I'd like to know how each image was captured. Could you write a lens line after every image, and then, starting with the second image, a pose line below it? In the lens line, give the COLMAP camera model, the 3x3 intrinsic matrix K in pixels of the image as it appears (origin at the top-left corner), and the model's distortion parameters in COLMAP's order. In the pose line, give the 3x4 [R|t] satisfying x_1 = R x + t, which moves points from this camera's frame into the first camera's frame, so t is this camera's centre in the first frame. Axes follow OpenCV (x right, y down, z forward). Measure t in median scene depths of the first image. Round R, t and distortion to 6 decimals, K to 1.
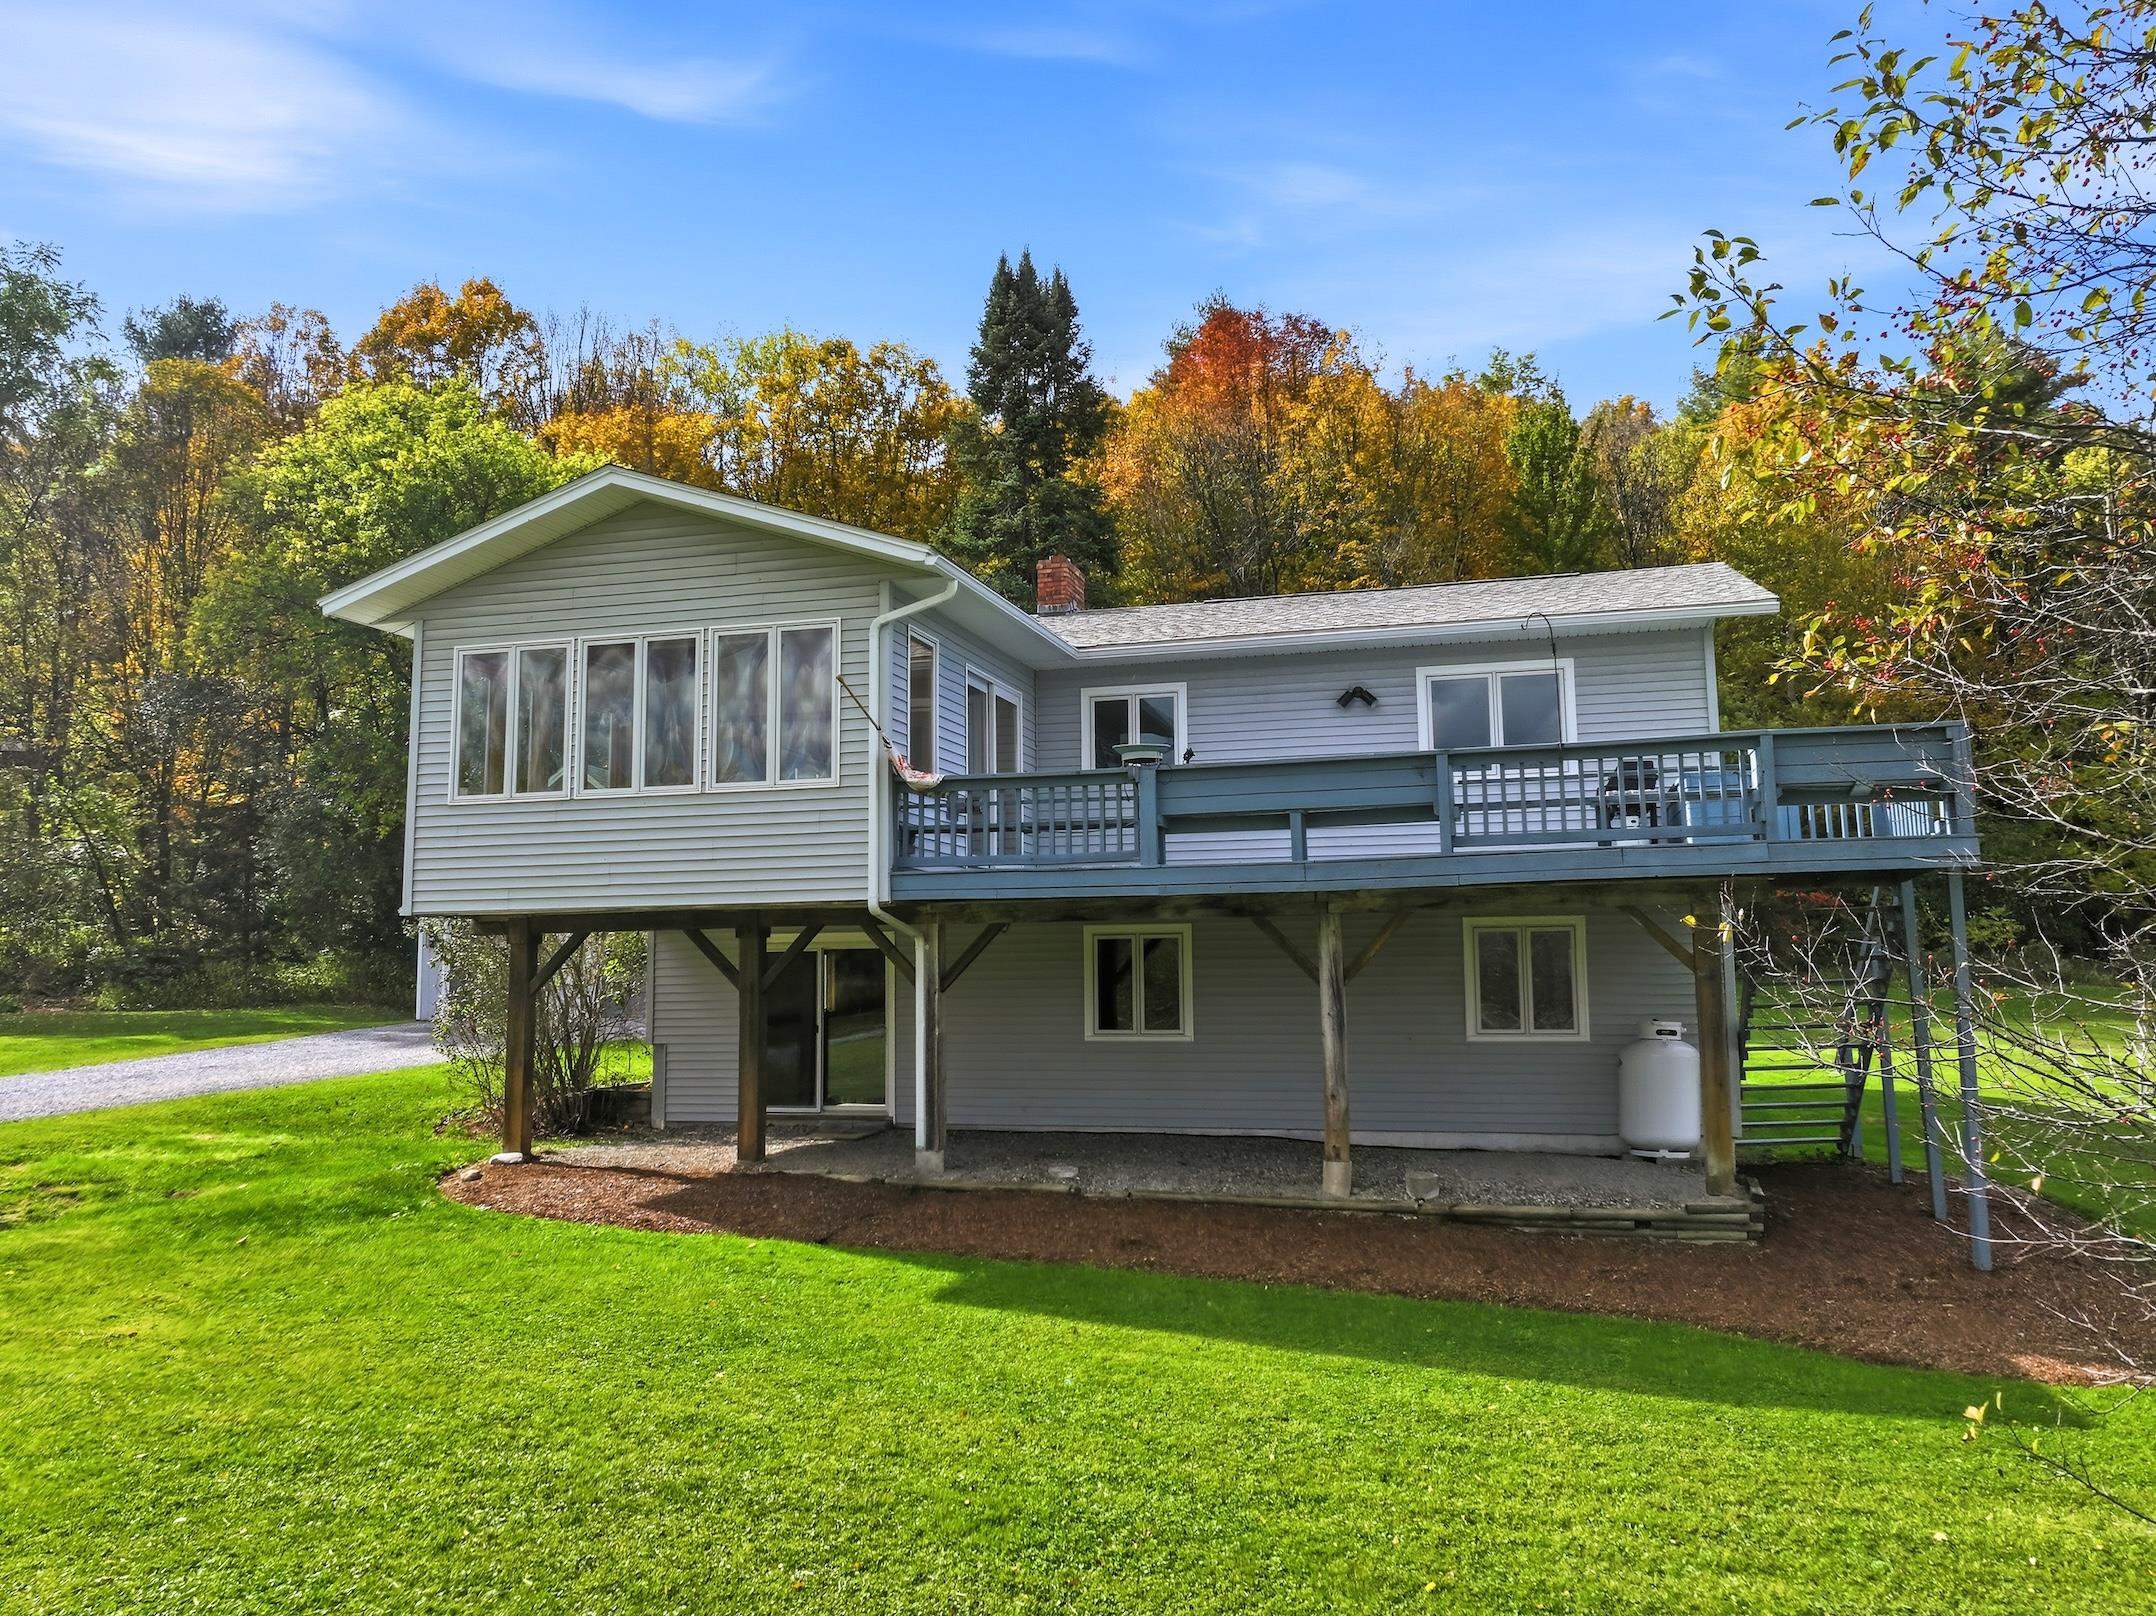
lens RADIAL K [[1629.0, 0, 1078.0], [0, 1629.0, 808.0], [0, 0, 1]] dist [-0.005858, -0.011165]
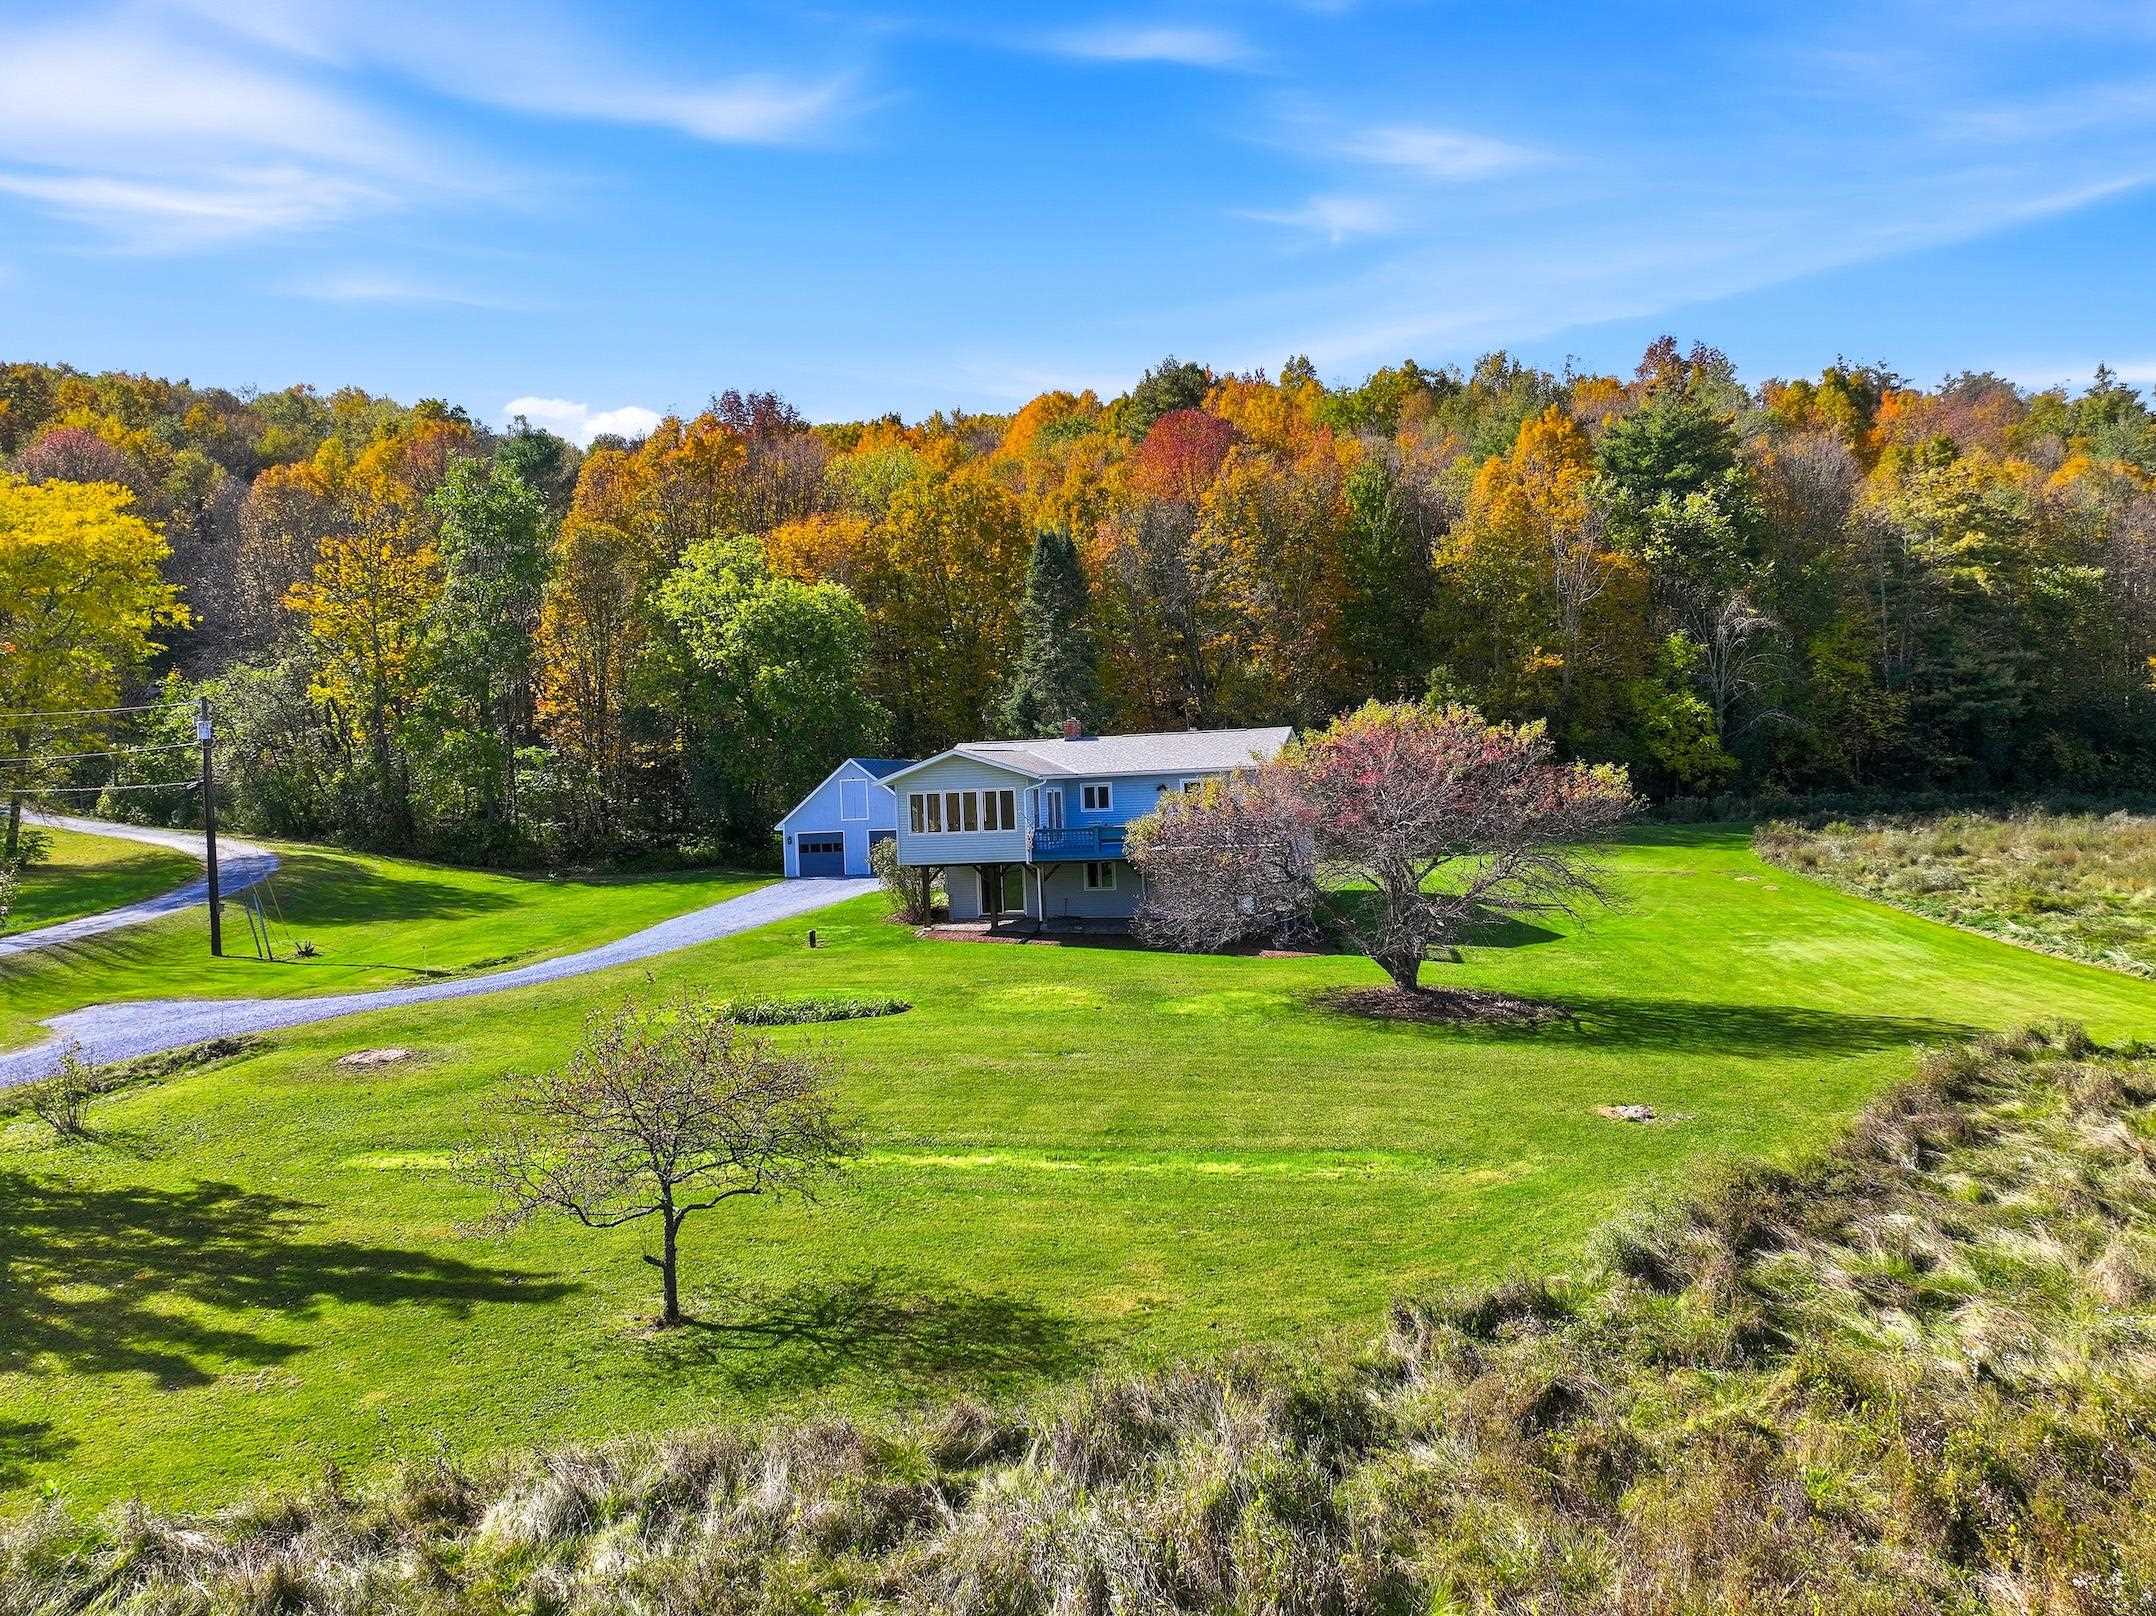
lens RADIAL K [[1629.0, 0, 1078.0], [0, 1629.0, 808.0], [0, 0, 1]] dist [-0.005858, -0.011165]
pose [[0.999183, -0.034694, -0.020740, 0.066945], [0.037300, 0.989105, 0.142410, -0.512466], [0.015574, -0.143067, 0.989590, -2.339294]]
